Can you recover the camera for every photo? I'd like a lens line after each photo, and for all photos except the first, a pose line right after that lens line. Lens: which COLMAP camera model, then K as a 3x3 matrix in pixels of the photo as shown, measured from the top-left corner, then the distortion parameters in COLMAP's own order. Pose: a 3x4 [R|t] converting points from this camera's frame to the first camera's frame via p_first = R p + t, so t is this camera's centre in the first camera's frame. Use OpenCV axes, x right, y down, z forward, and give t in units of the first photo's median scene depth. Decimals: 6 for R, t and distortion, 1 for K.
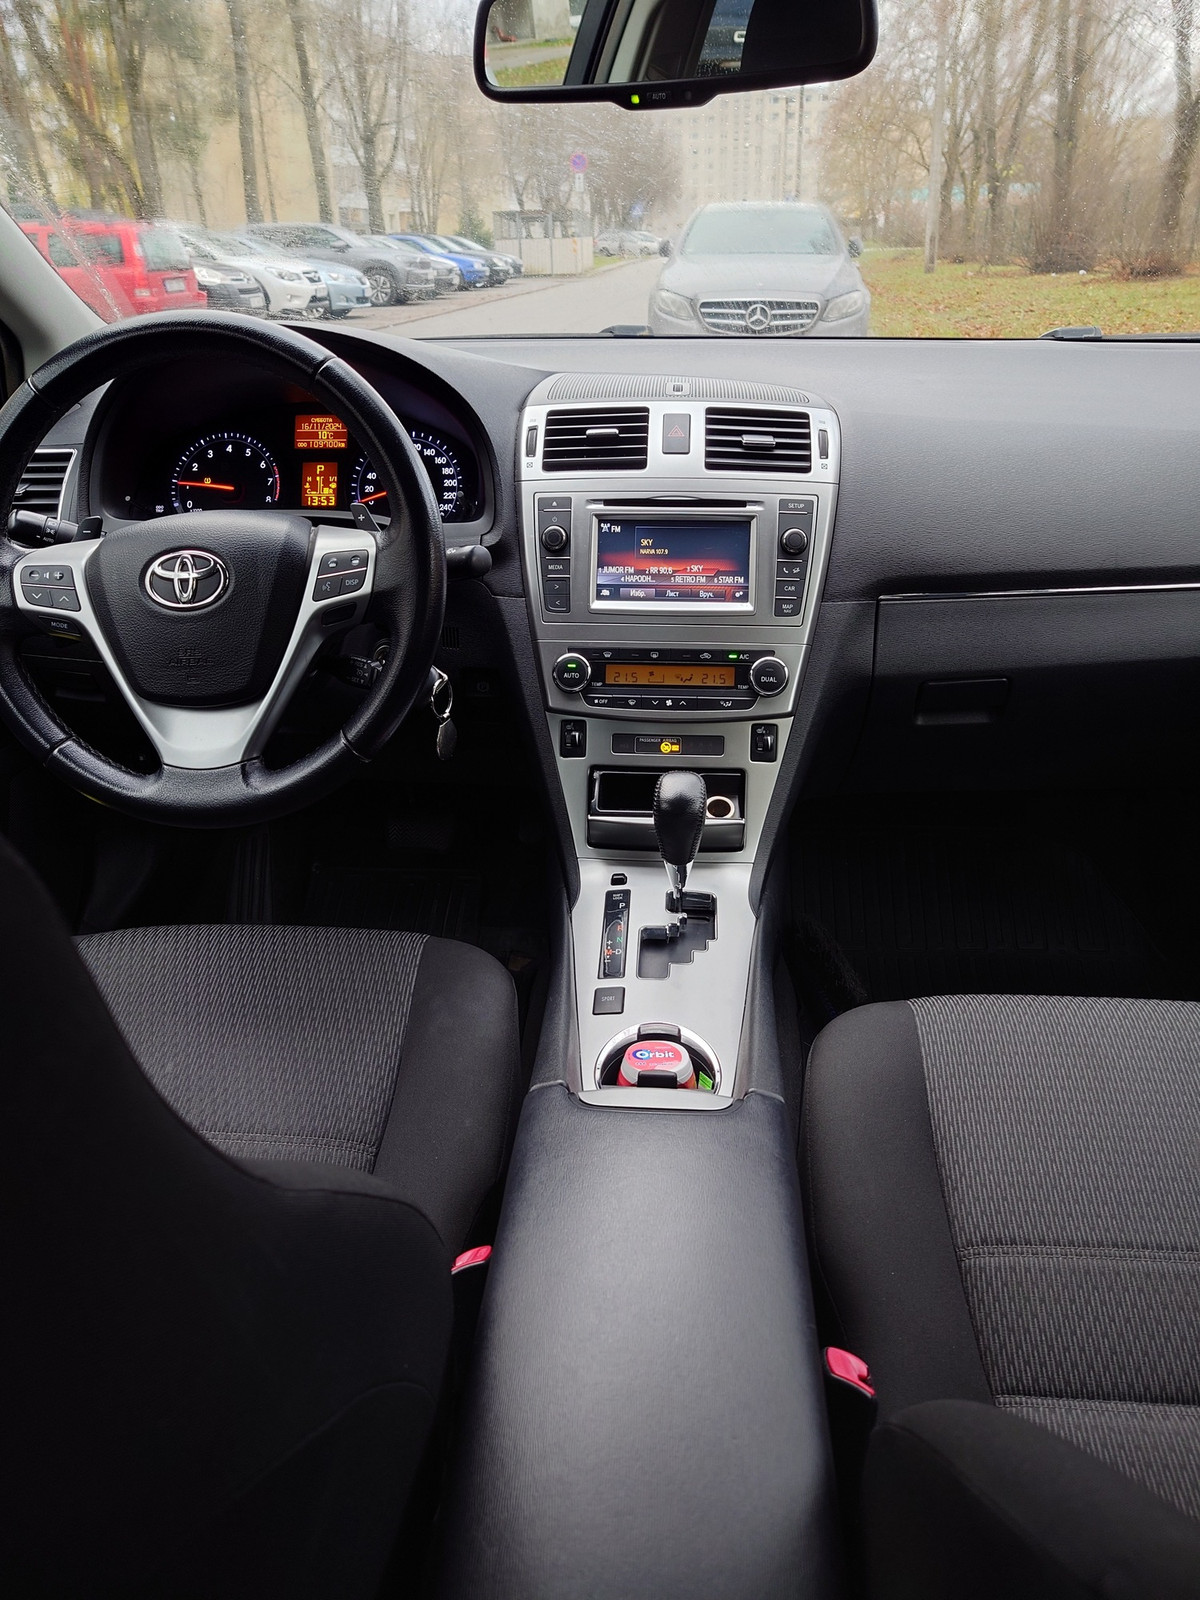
lens RADIAL K [[1133.8, 0, 599.3], [0, 1133.8, 799.4], [0, 0, 1]] dist [0.005493, 0.003659]
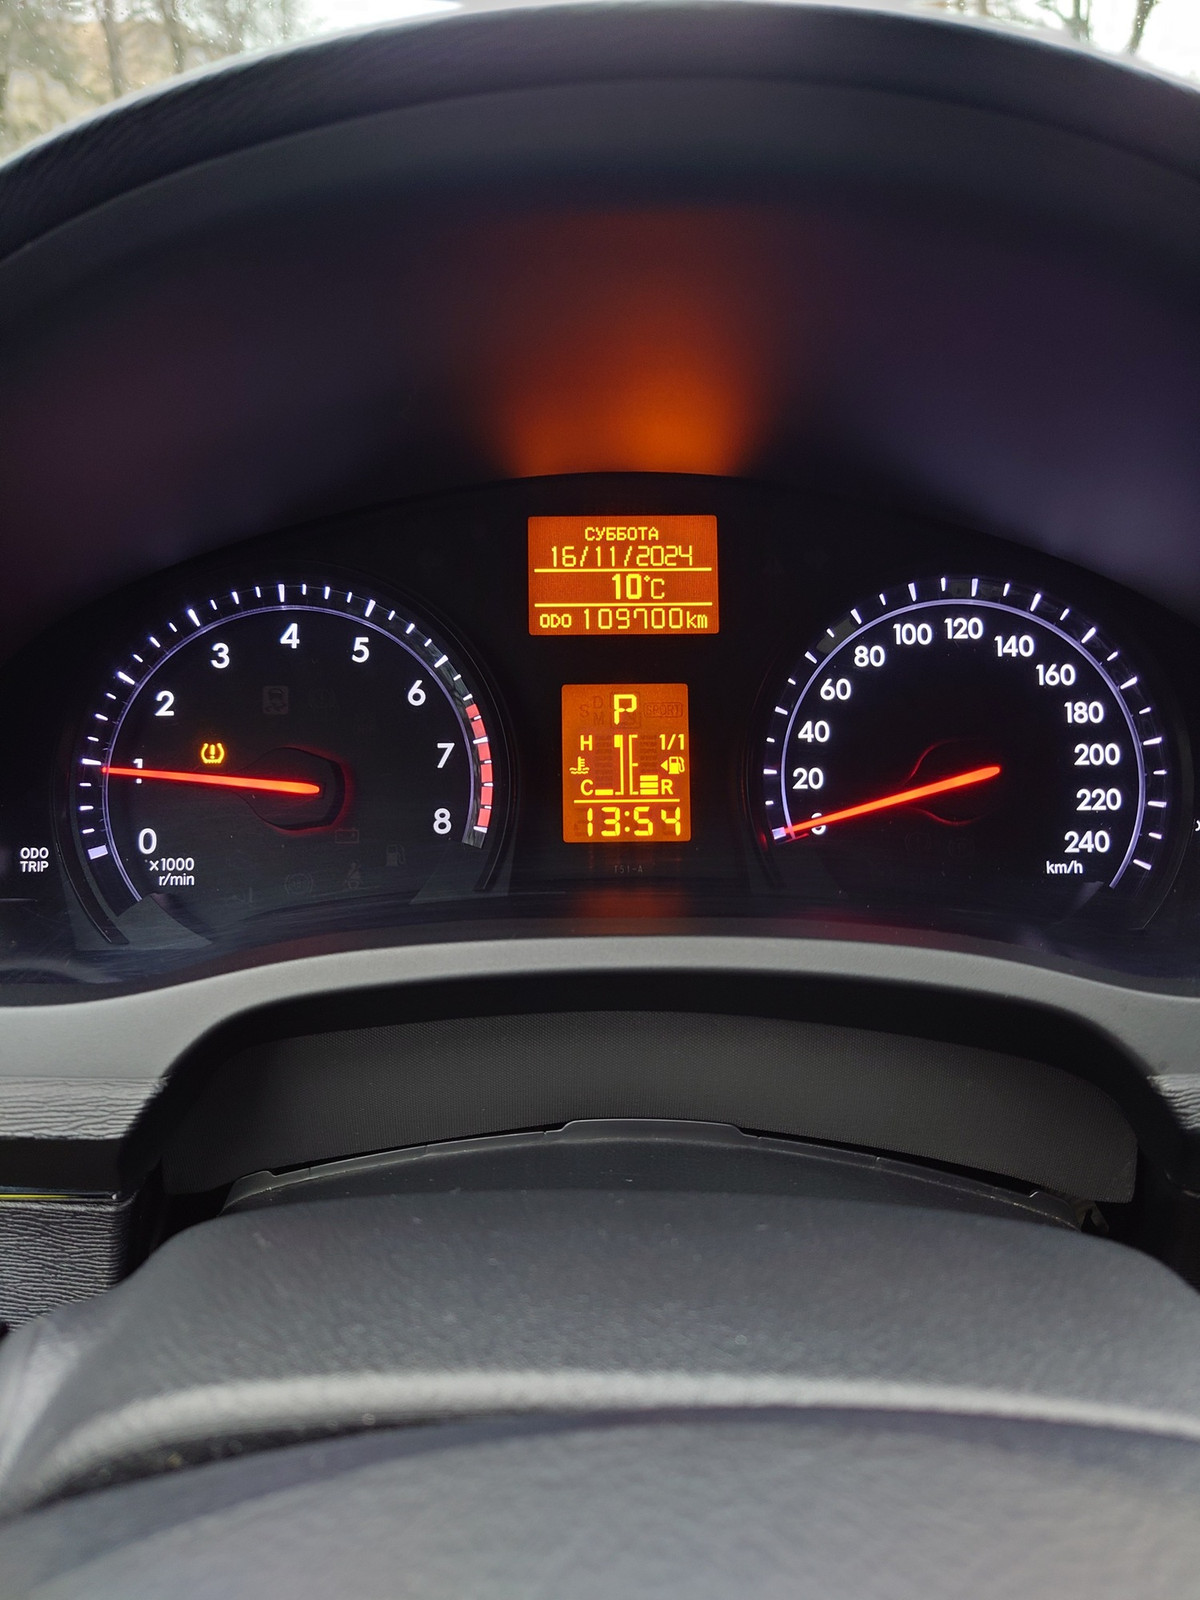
lens RADIAL K [[1133.8, 0, 599.1], [0, 1133.8, 803.2], [0, 0, 1]] dist [0.005493, 0.003659]
pose [[0.995846, -0.025153, 0.087505, -0.277158], [0.027355, 0.999336, -0.024063, -0.260431], [-0.086841, 0.026356, 0.995873, 0.720209]]
